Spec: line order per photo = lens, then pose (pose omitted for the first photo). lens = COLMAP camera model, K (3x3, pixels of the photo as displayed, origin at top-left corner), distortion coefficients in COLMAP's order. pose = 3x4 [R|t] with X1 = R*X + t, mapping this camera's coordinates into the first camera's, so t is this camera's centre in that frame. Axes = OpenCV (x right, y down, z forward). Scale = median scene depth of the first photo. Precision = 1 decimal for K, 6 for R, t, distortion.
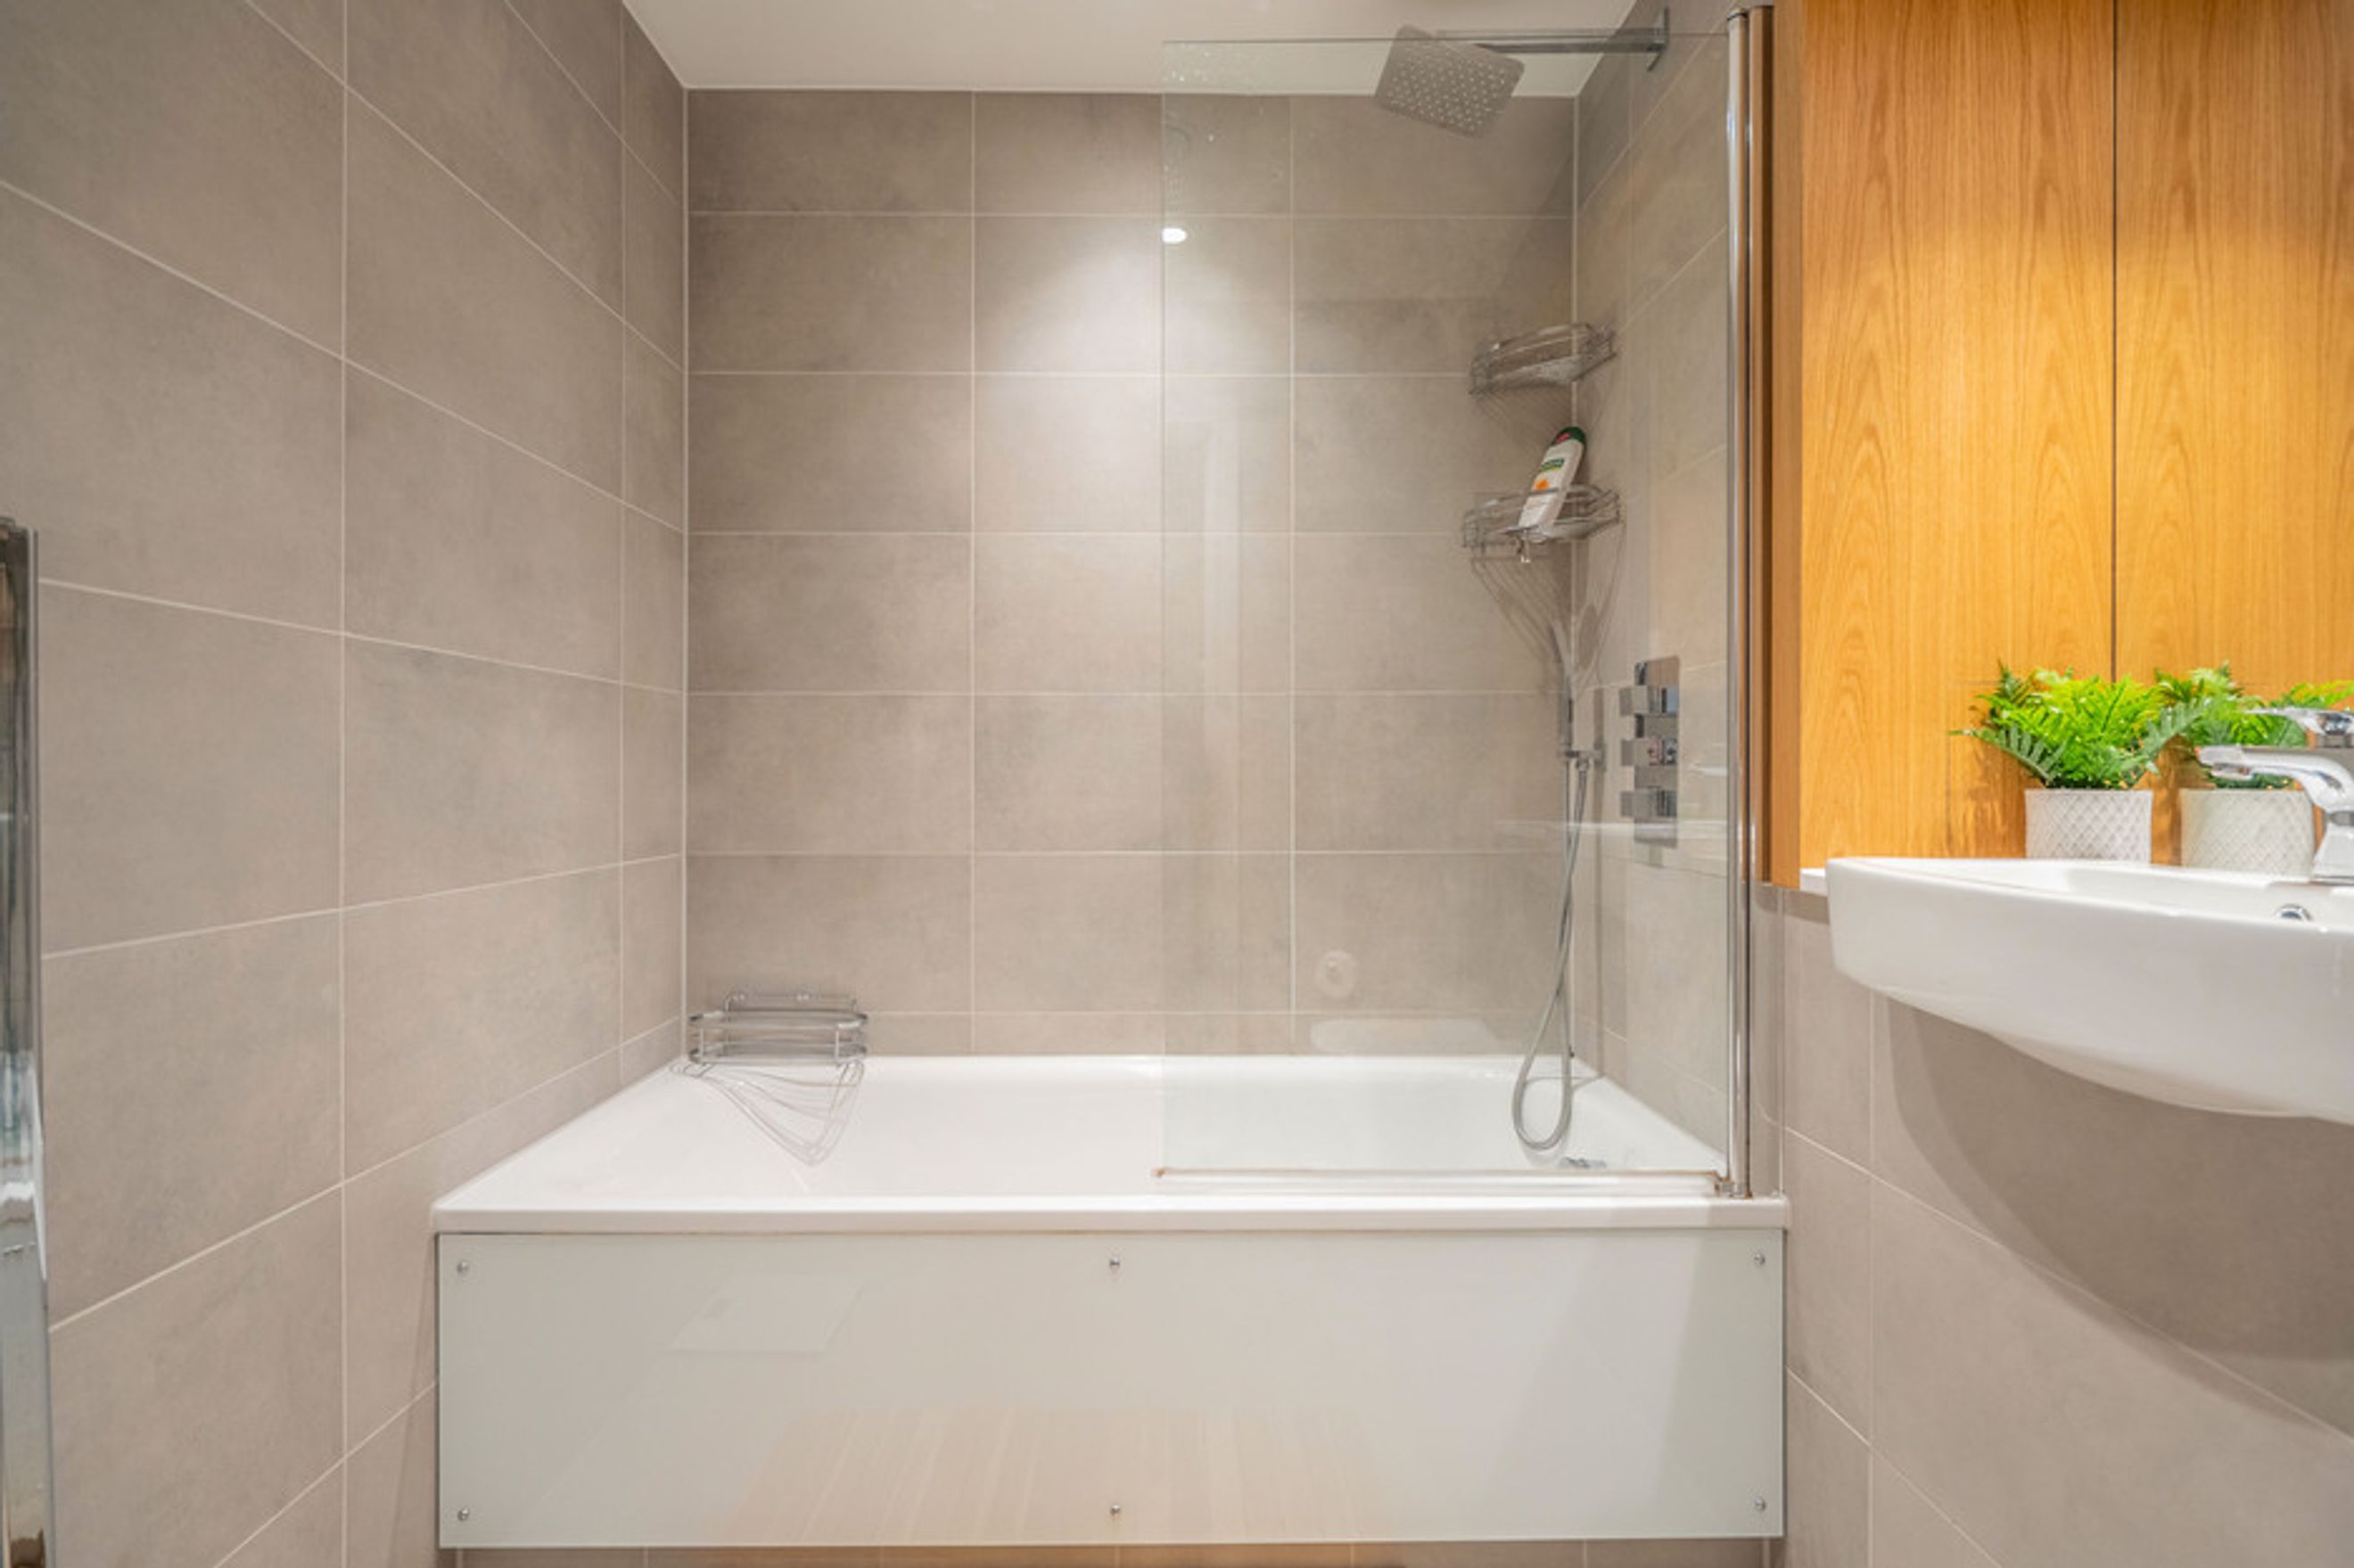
lens RADIAL K [[1057.3, 0, 1189.3], [0, 1057.3, 777.4], [0, 0, 1]] dist [0.001474, 0.001232]
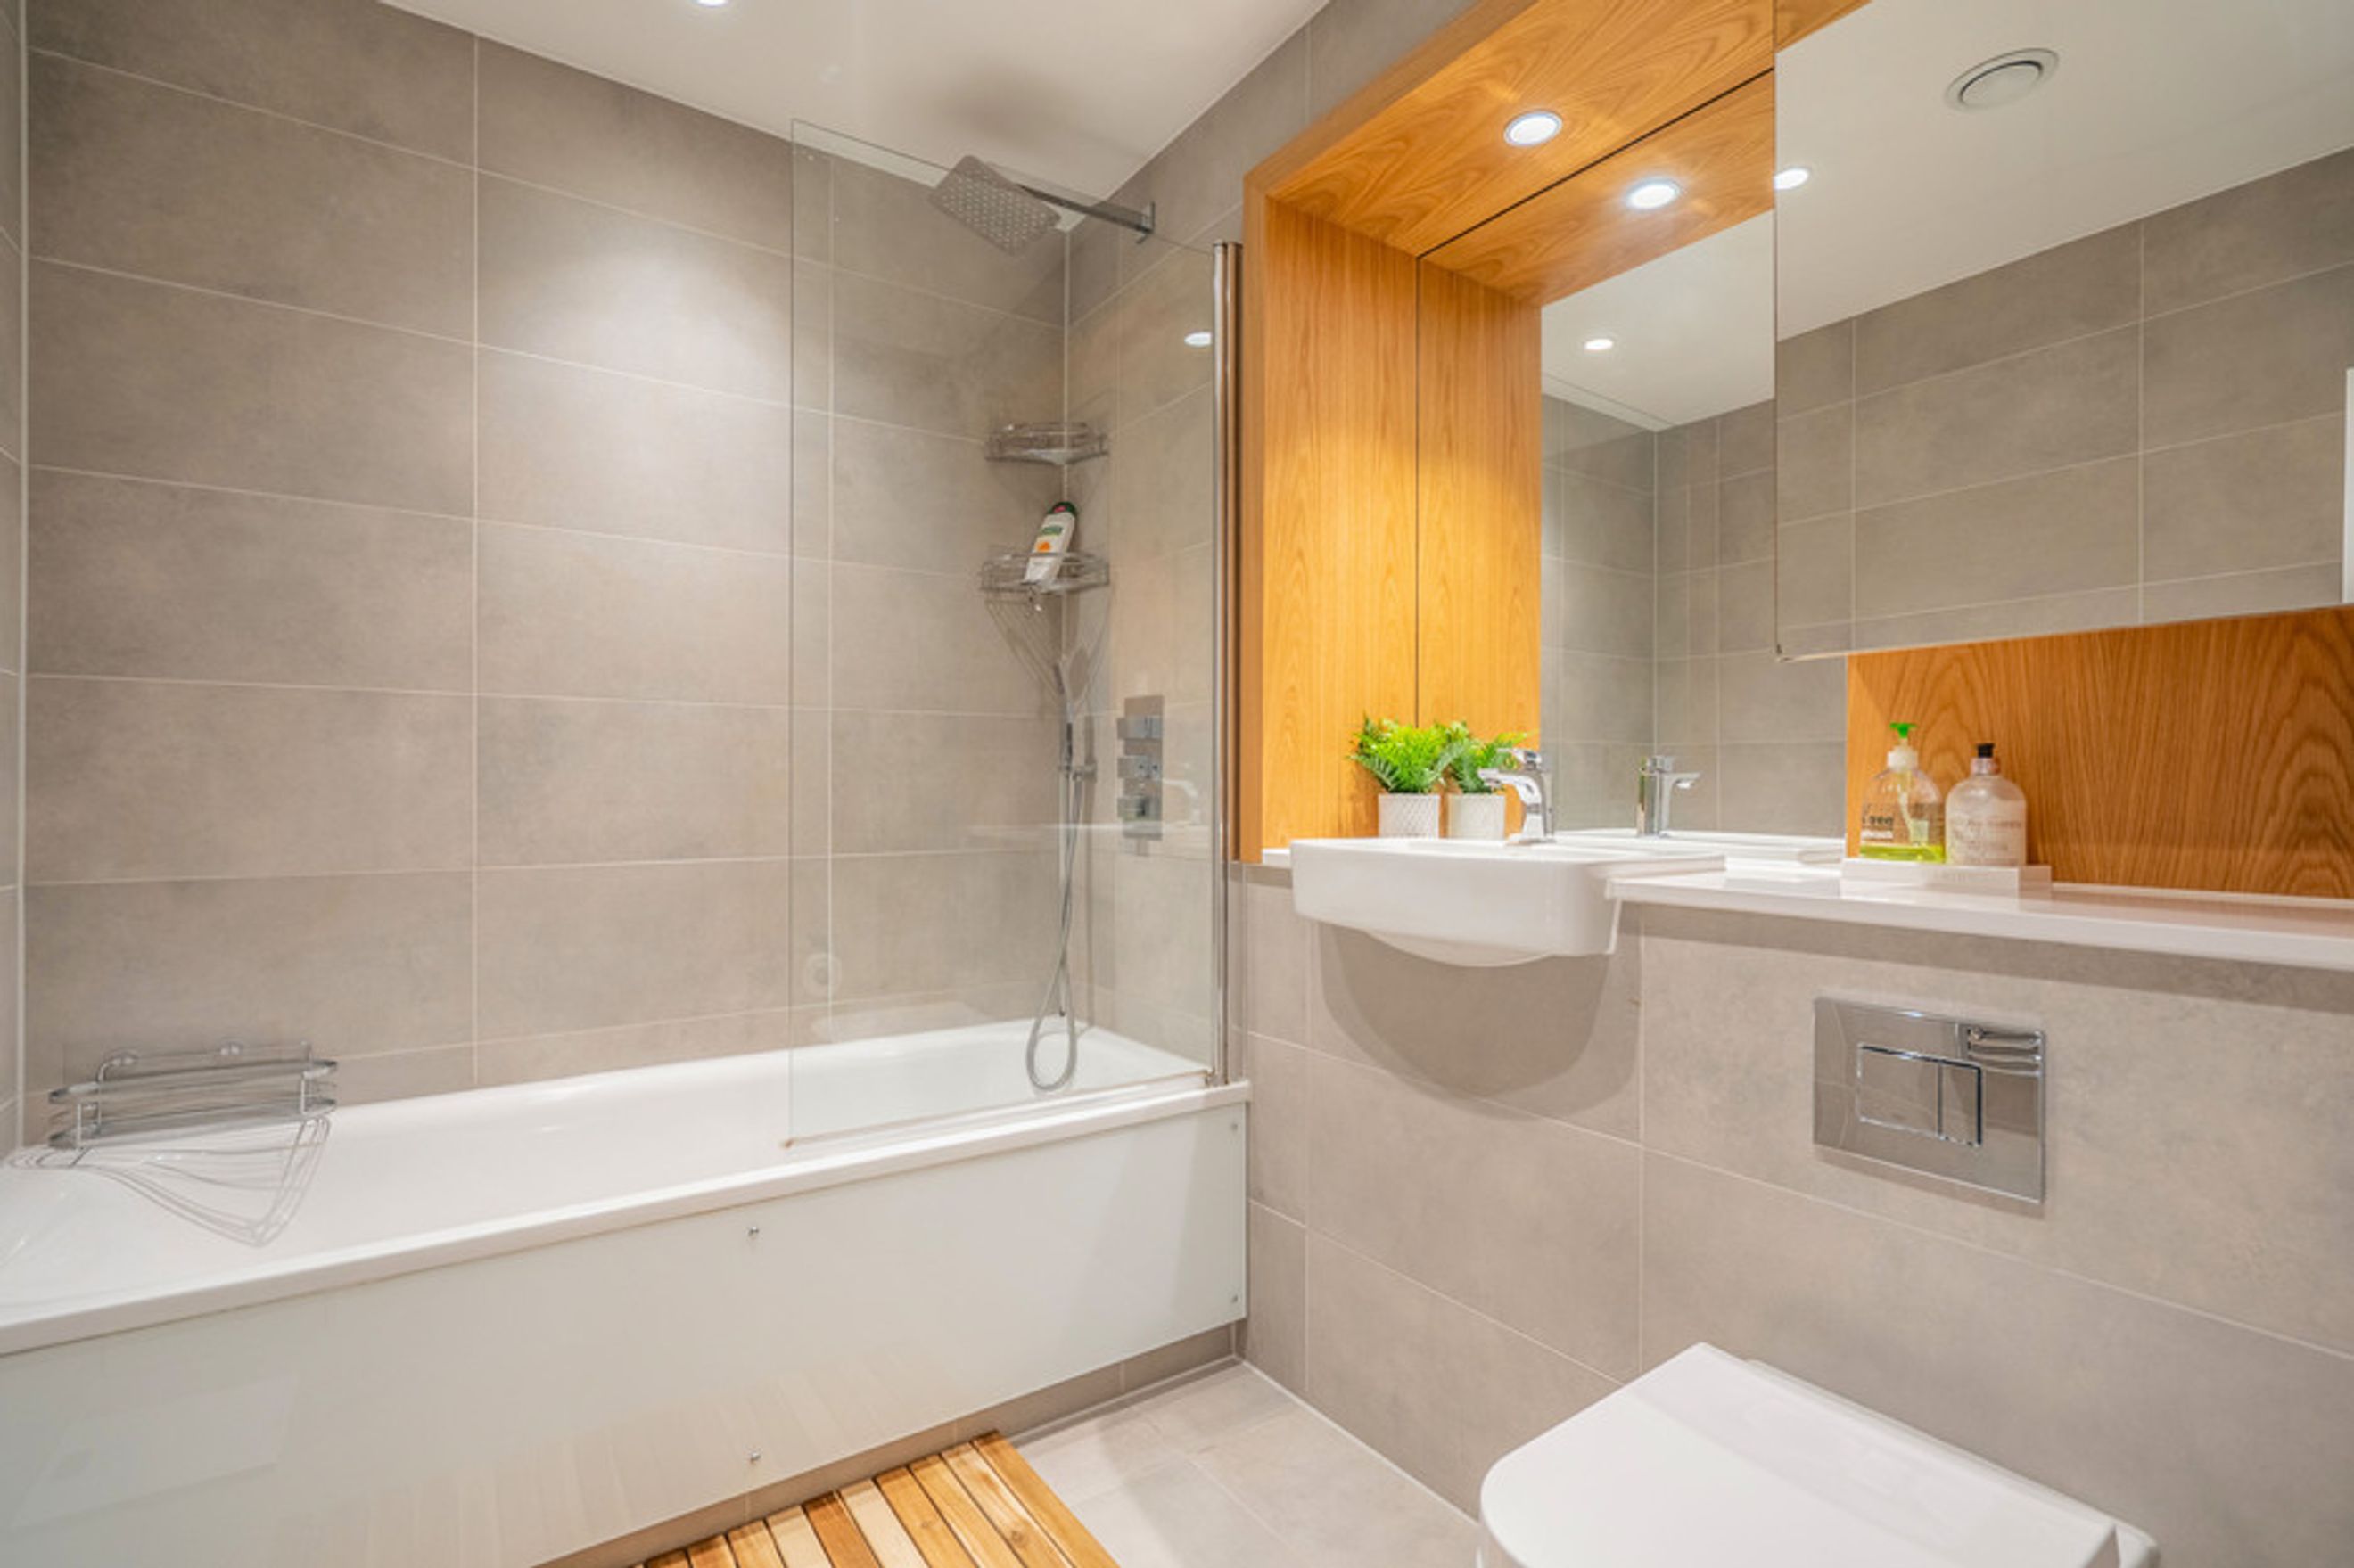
lens RADIAL K [[1057.3, 0, 1164.6], [0, 1057.3, 792.5], [0, 0, 1]] dist [0.001474, 0.001232]
pose [[0.841894, -0.000280, 0.539643, -0.217311], [-0.001082, 0.999997, 0.002207, 0.003563], [-0.539642, -0.002443, 0.841891, -0.102362]]
